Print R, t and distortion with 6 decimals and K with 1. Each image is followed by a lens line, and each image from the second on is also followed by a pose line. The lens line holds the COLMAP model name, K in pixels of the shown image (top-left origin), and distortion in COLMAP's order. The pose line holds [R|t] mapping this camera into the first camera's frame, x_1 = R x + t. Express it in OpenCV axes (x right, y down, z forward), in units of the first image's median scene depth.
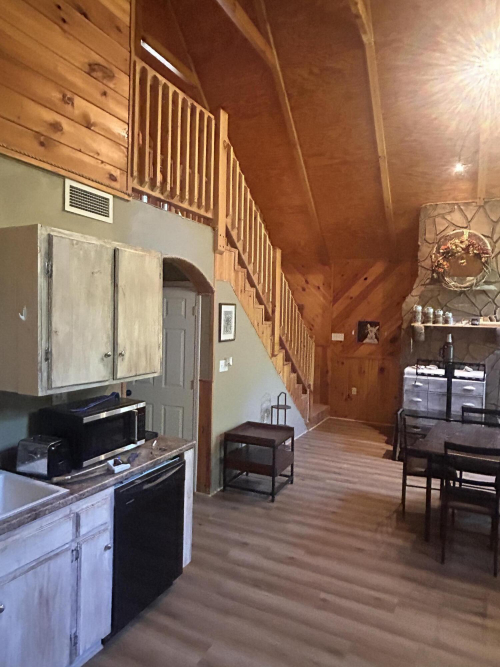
lens RADIAL K [[440.3, 0, 250.0], [0, 440.3, 333.5], [0, 0, 1]] dist [0.007218, 0.000887]
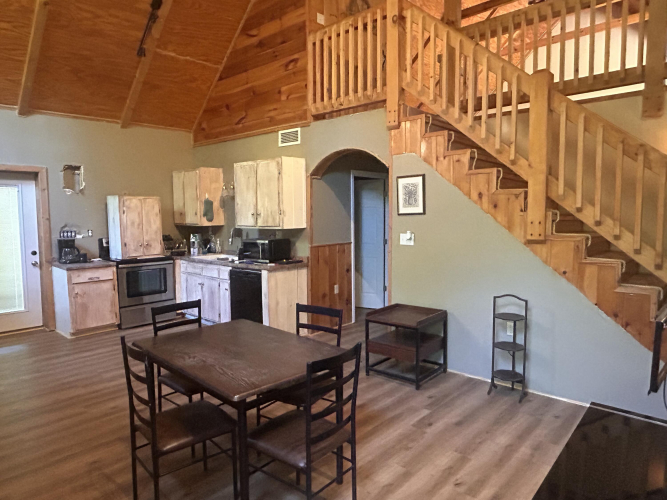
lens RADIAL K [[440.3, 0, 333.5], [0, 440.3, 250.0], [0, 0, 1]] dist [0.007218, 0.000887]
pose [[-0.255267, 0.065134, -0.964674, 0.965397], [-0.031522, 0.996637, 0.075633, 0.027779], [0.966357, 0.049715, -0.252356, 1.111915]]
